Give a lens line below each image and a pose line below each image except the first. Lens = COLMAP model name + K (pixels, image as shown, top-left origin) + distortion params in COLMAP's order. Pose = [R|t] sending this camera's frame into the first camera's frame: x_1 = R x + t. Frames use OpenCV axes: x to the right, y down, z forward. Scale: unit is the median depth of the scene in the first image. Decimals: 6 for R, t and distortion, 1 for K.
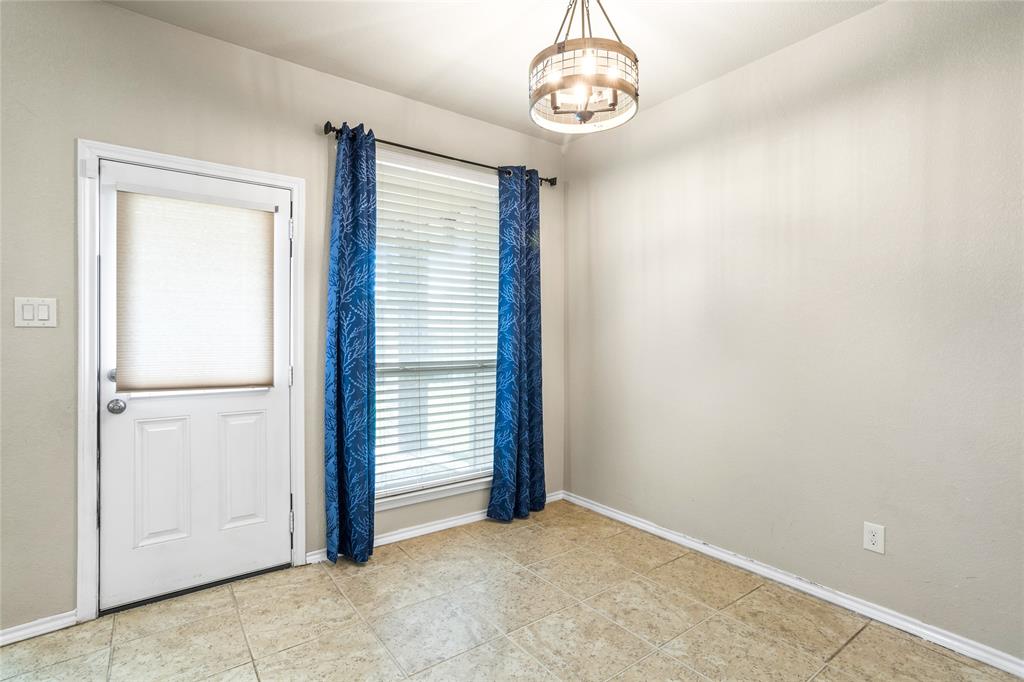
lens RADIAL K [[504.7, 0, 518.0], [0, 504.7, 339.2], [0, 0, 1]] dist [-0.018271, 0.004425]
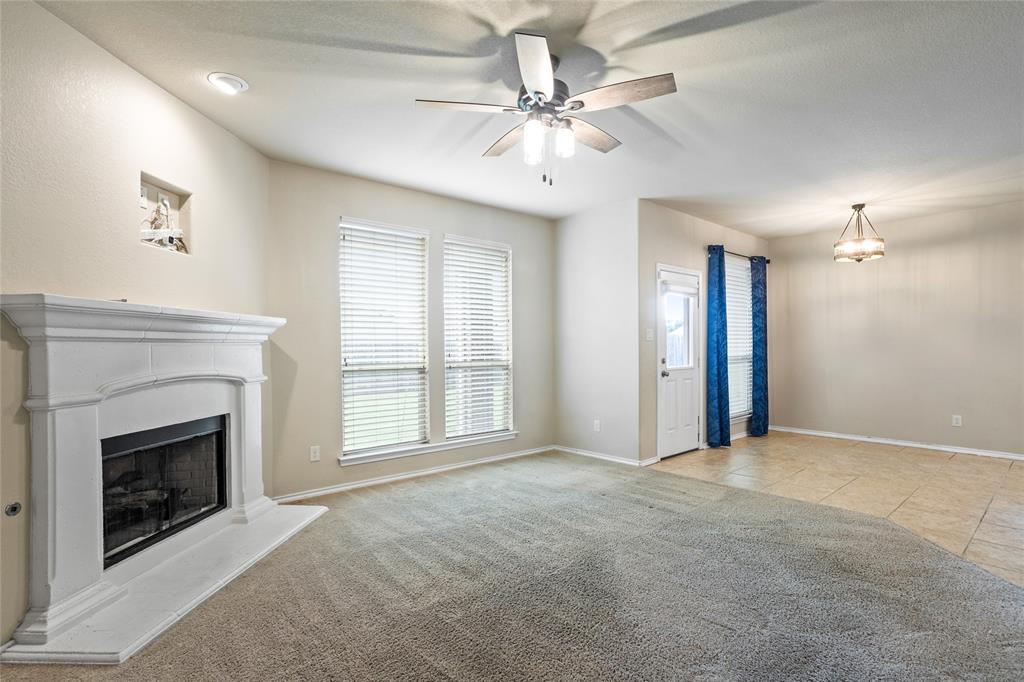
lens RADIAL K [[504.7, 0, 502.3], [0, 504.7, 348.5], [0, 0, 1]] dist [-0.018271, 0.004425]
pose [[0.997346, -0.011037, 0.071965, -1.396923], [0.010758, 0.999933, 0.004265, -0.003478], [-0.072007, -0.003479, 0.997398, -1.069713]]
